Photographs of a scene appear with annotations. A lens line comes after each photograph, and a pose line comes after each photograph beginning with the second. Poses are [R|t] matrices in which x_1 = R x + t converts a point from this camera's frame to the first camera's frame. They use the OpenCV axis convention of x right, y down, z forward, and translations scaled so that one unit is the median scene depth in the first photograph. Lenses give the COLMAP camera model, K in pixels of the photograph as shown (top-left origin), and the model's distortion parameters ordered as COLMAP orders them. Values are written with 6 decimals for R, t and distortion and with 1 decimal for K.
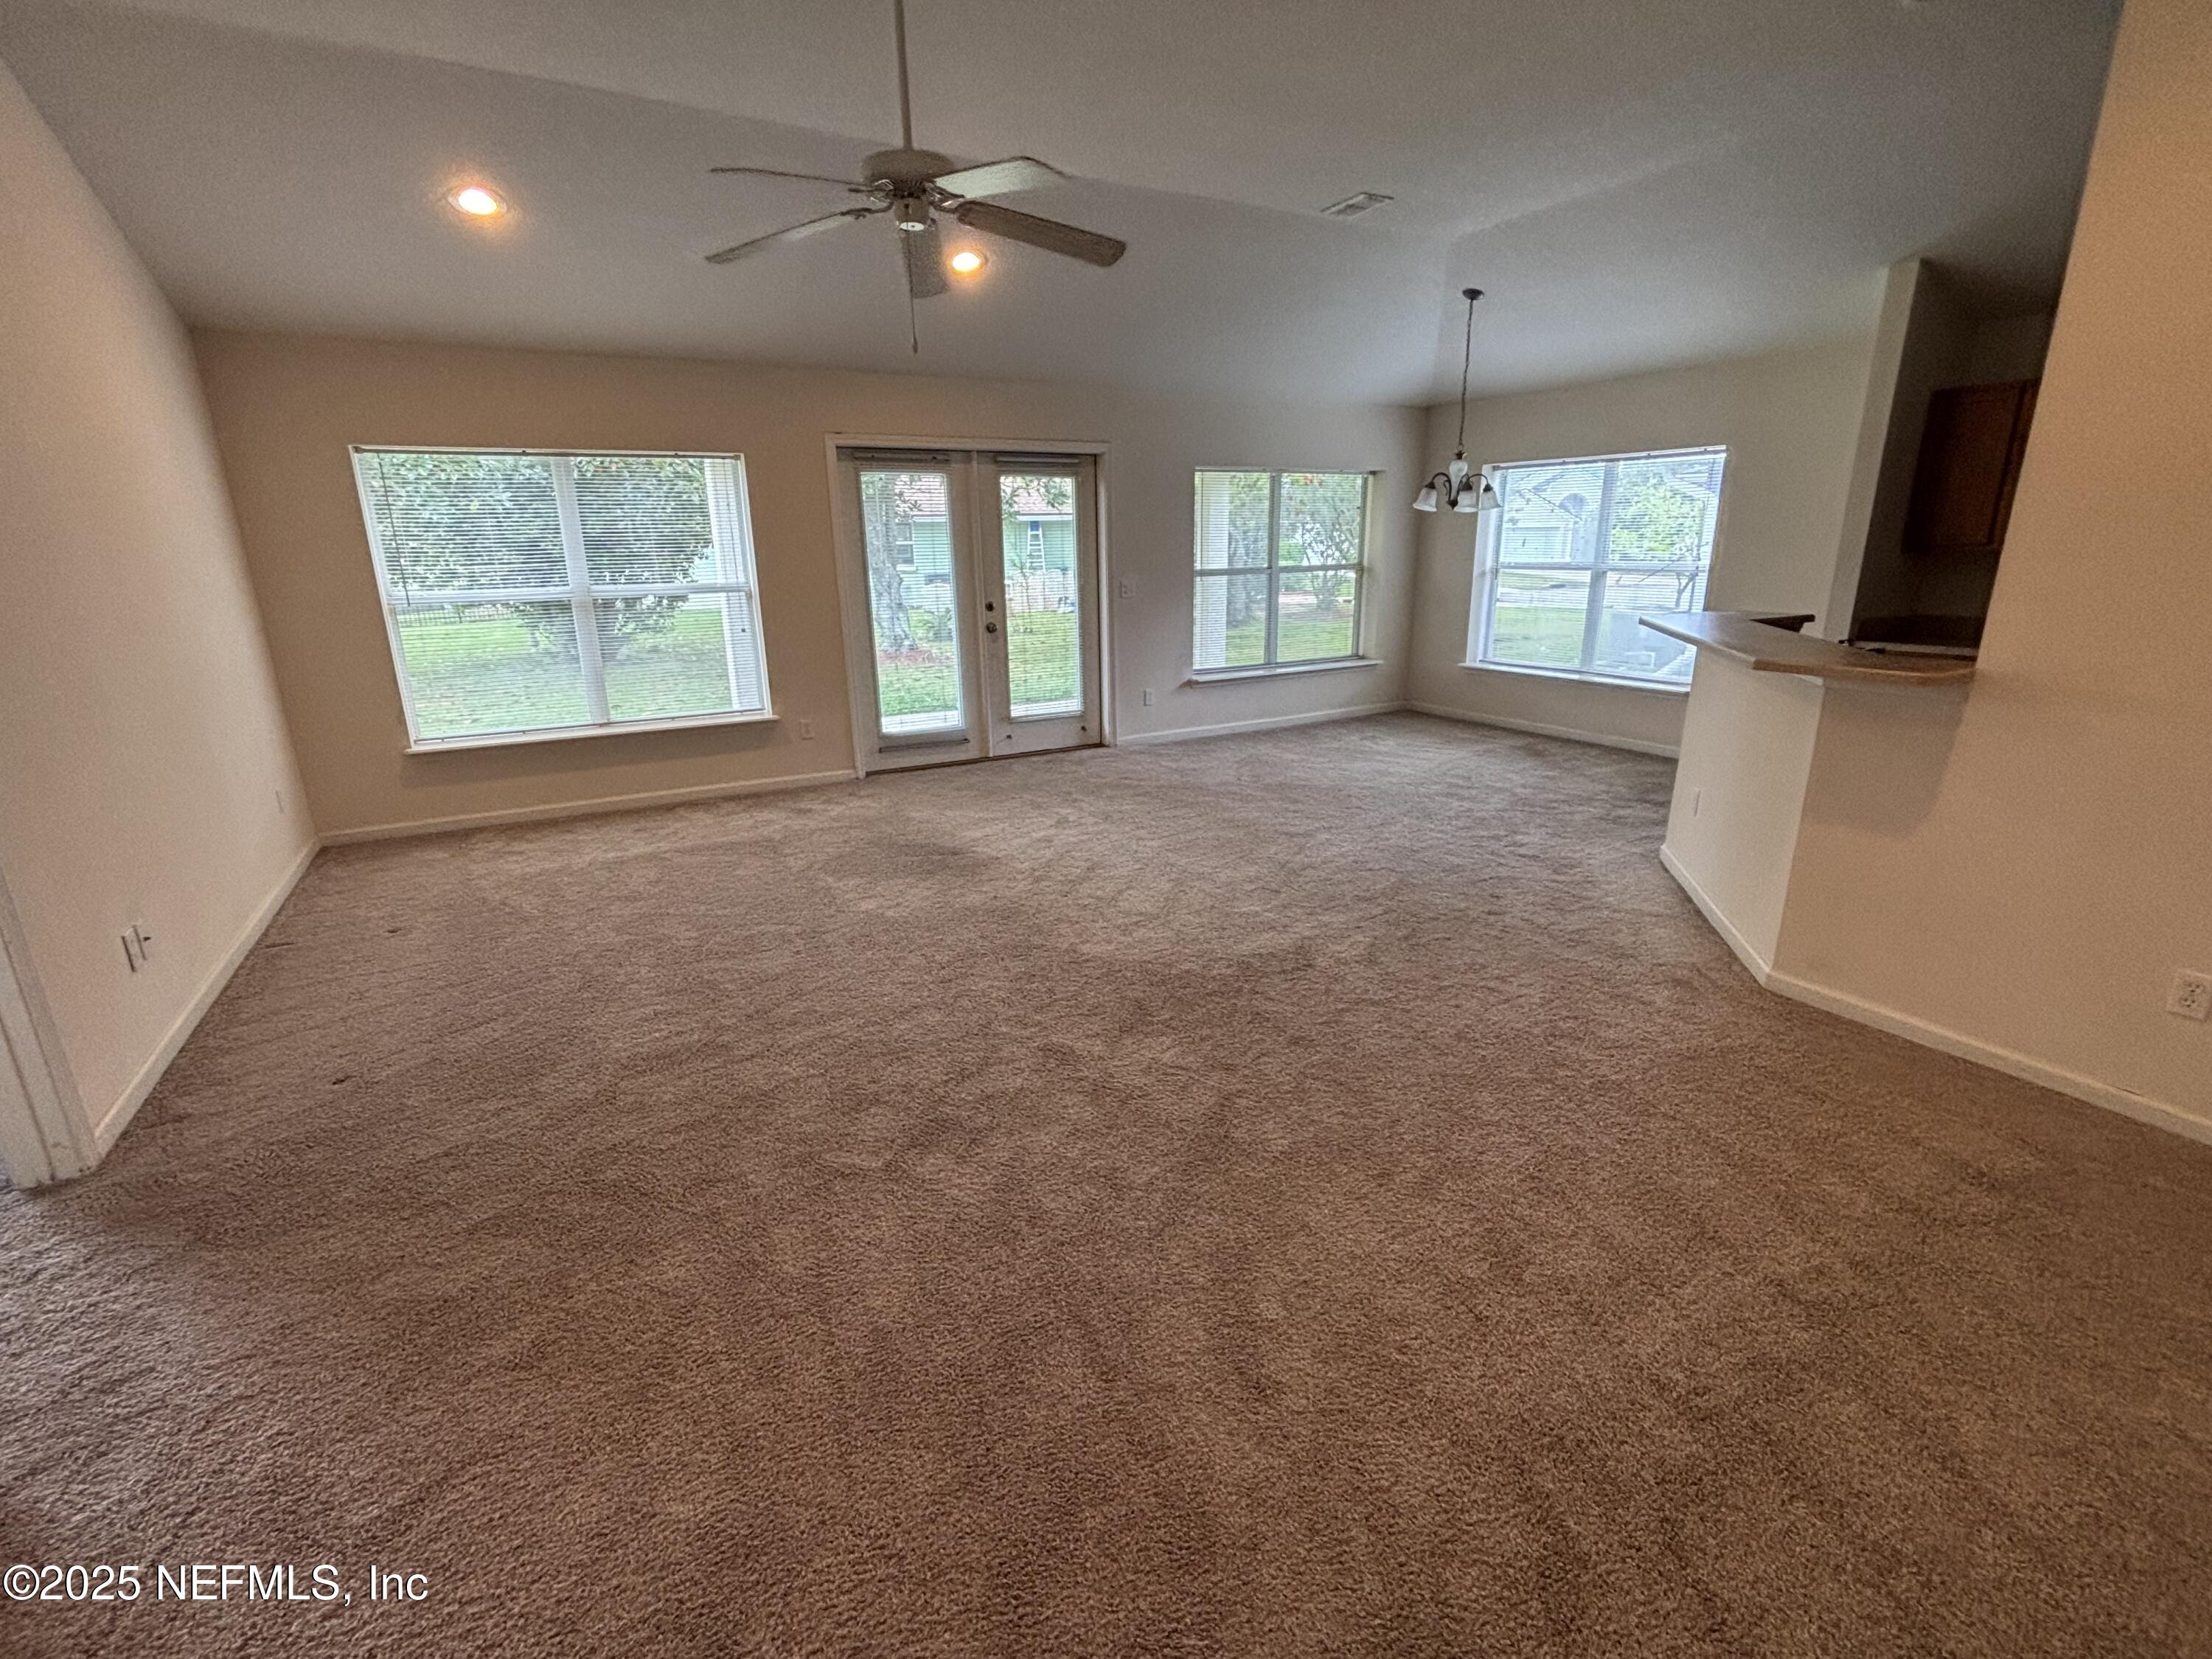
lens RADIAL K [[991.2, 0, 1106.0], [0, 991.2, 829.5], [0, 0, 1]] dist [0.021641, -0.018973]
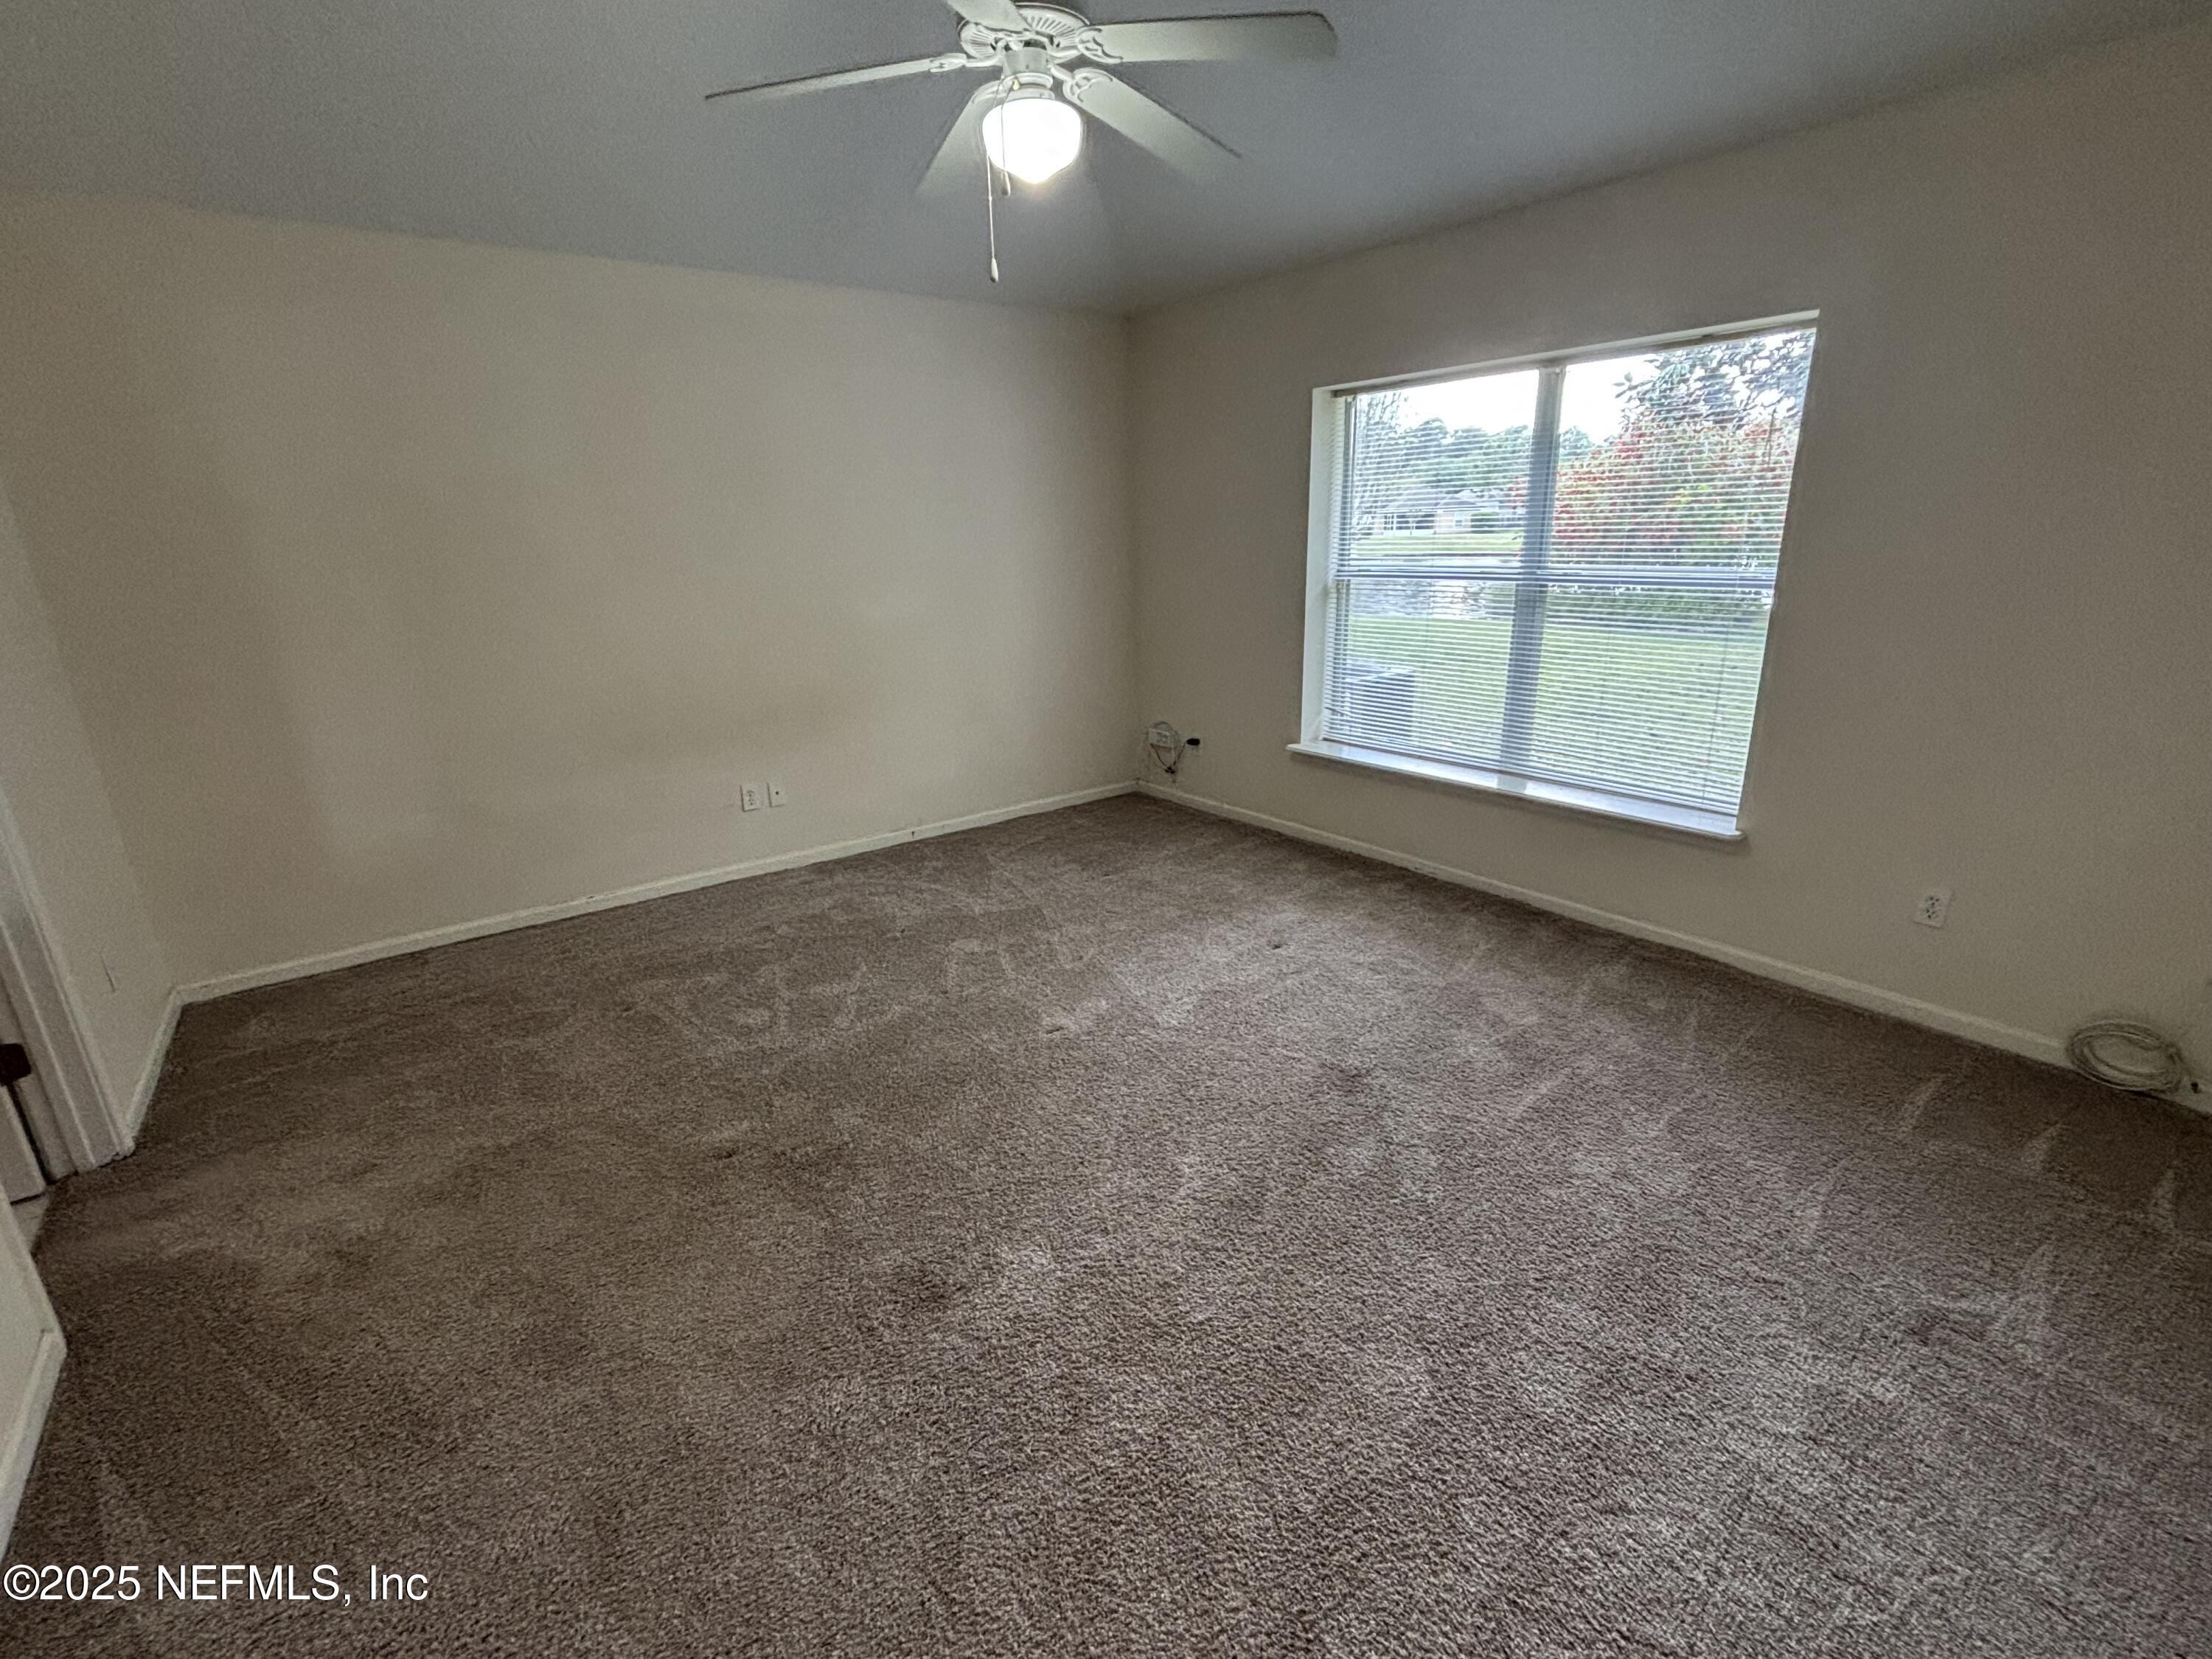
lens RADIAL K [[995.8, 0, 1112.9], [0, 995.8, 832.8], [0, 0, 1]] dist [0.008320, -0.000584]
pose [[0.154771, 0.303138, -0.940294, 0.115985], [-0.247121, 0.933386, 0.260235, -0.178085], [0.956544, 0.192090, 0.219373, 0.603396]]
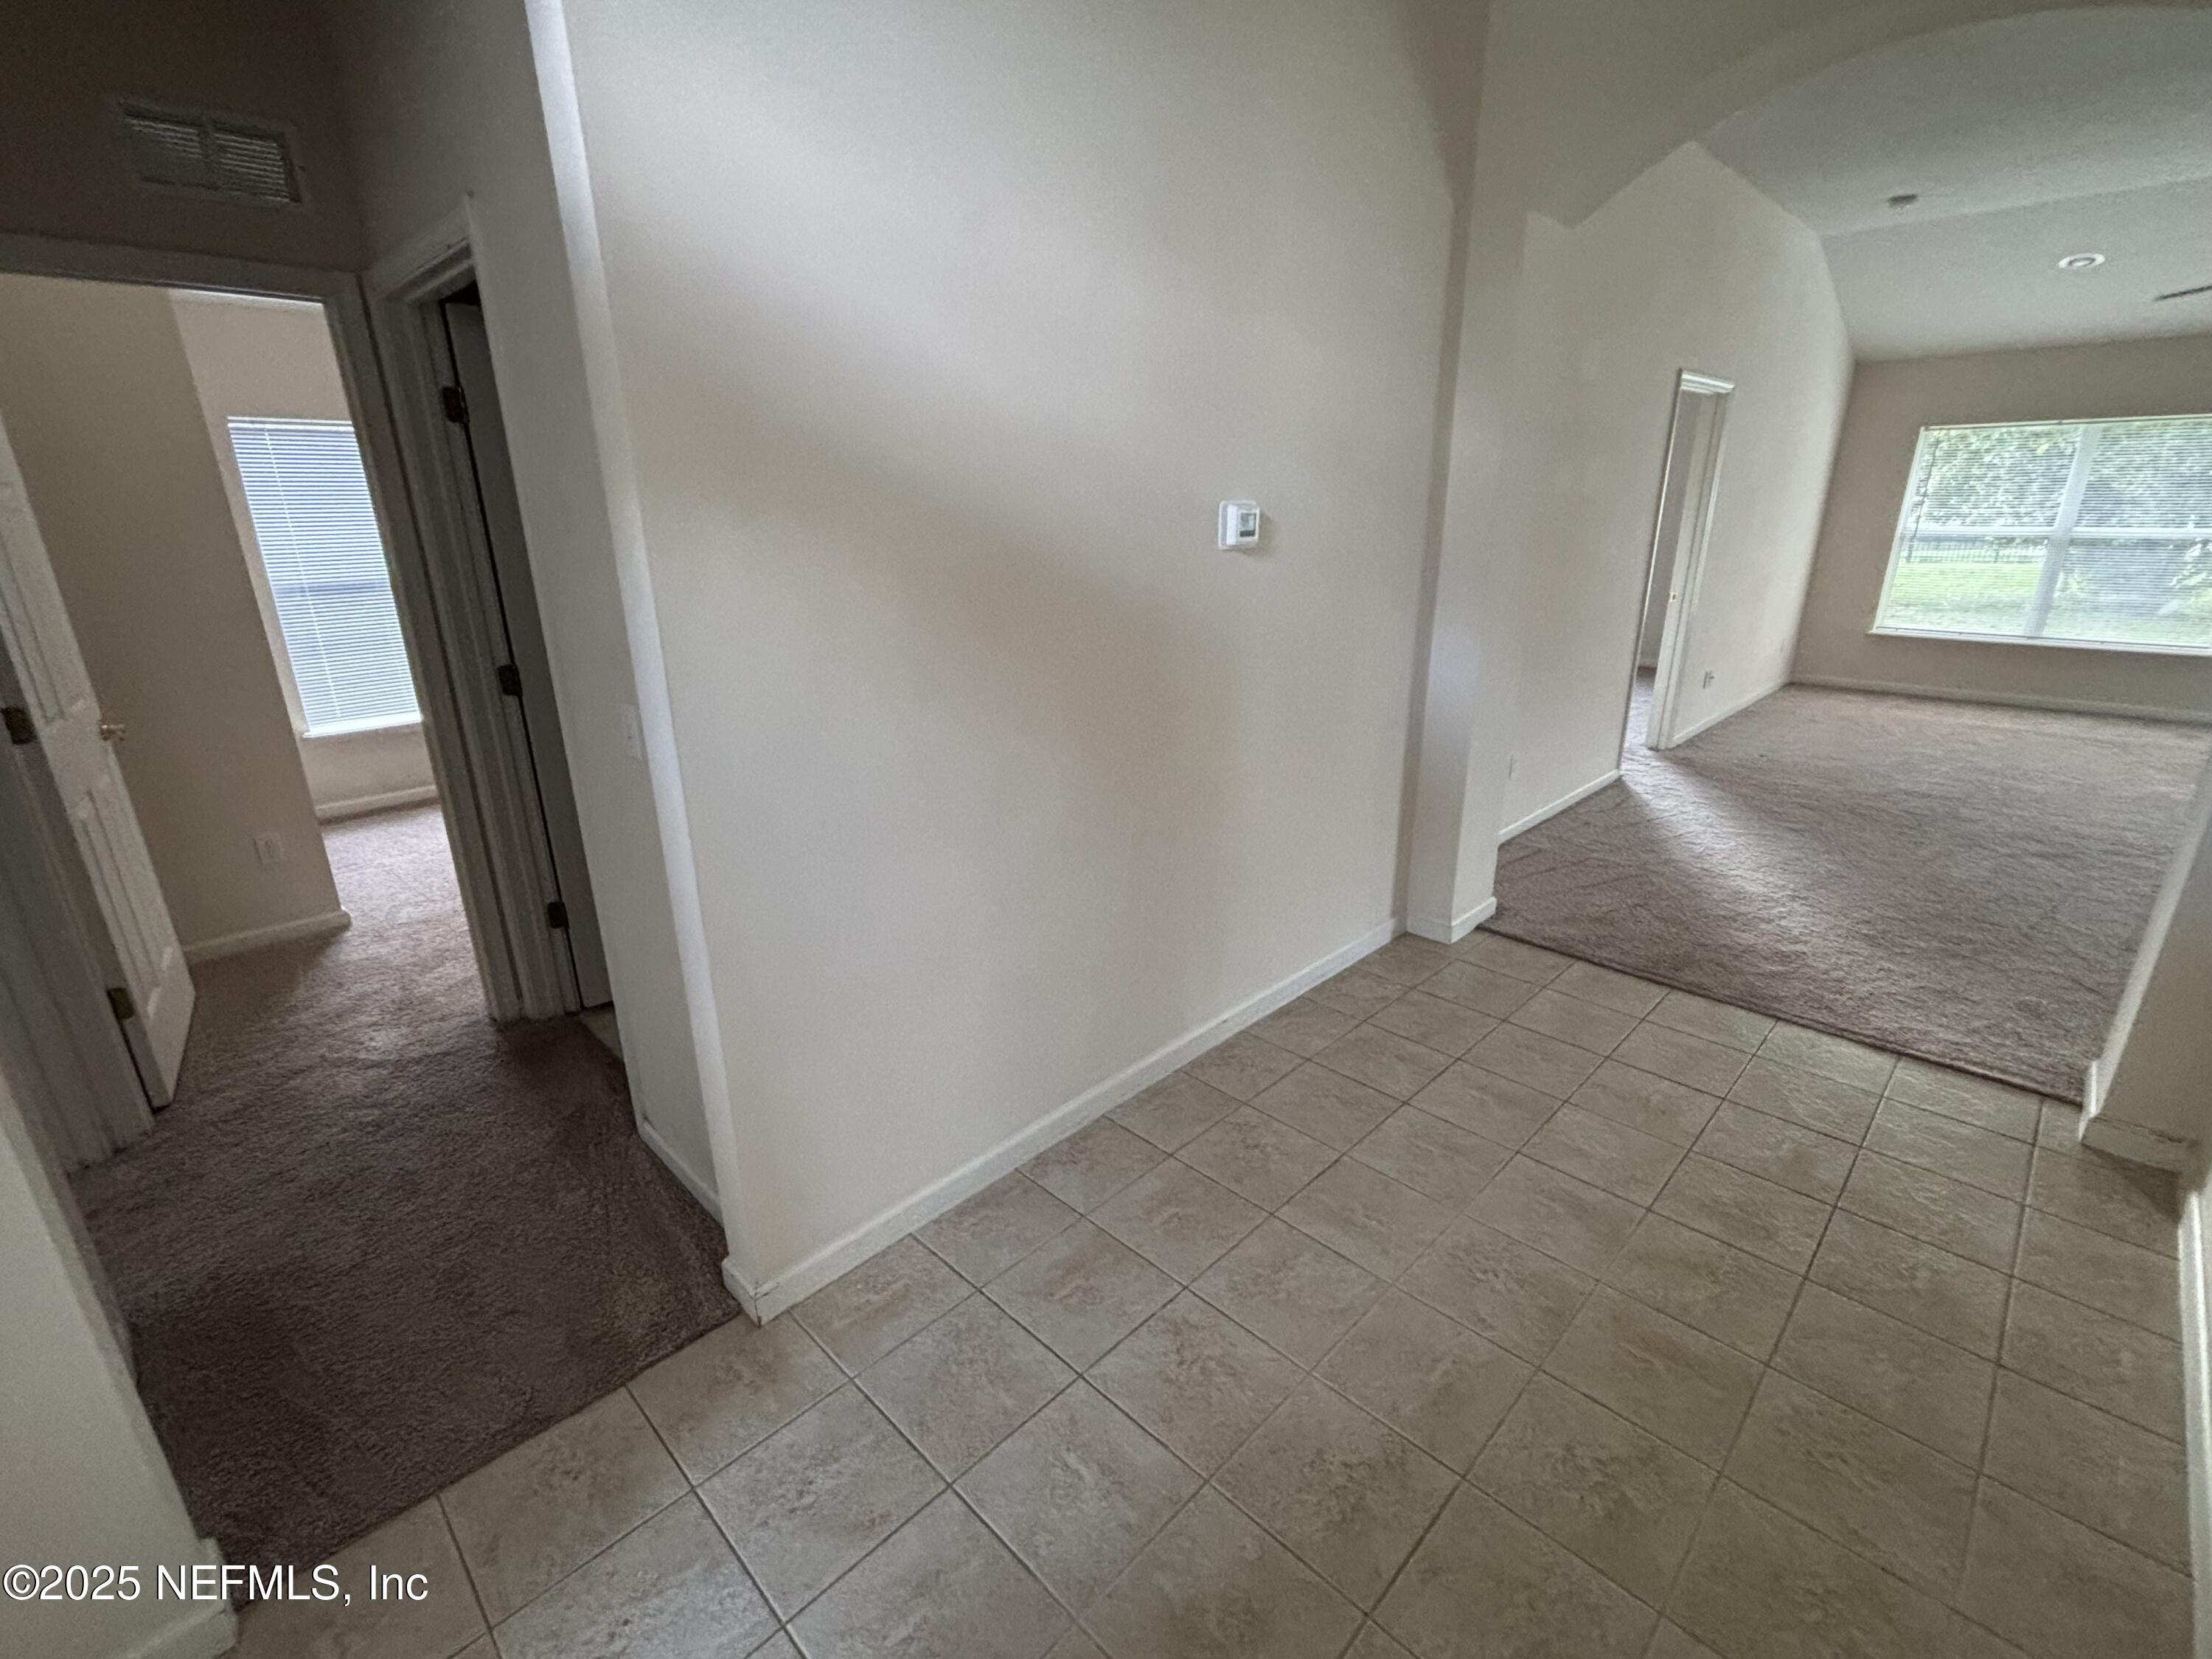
lens RADIAL K [[995.8, 0, 1112.9], [0, 995.8, 832.8], [0, 0, 1]] dist [0.008320, -0.000584]
pose [[0.286474, 0.319991, -0.903072, 0.387206], [-0.261748, 0.932858, 0.247513, 0.114572], [0.921640, 0.165471, 0.350997, -0.477319]]
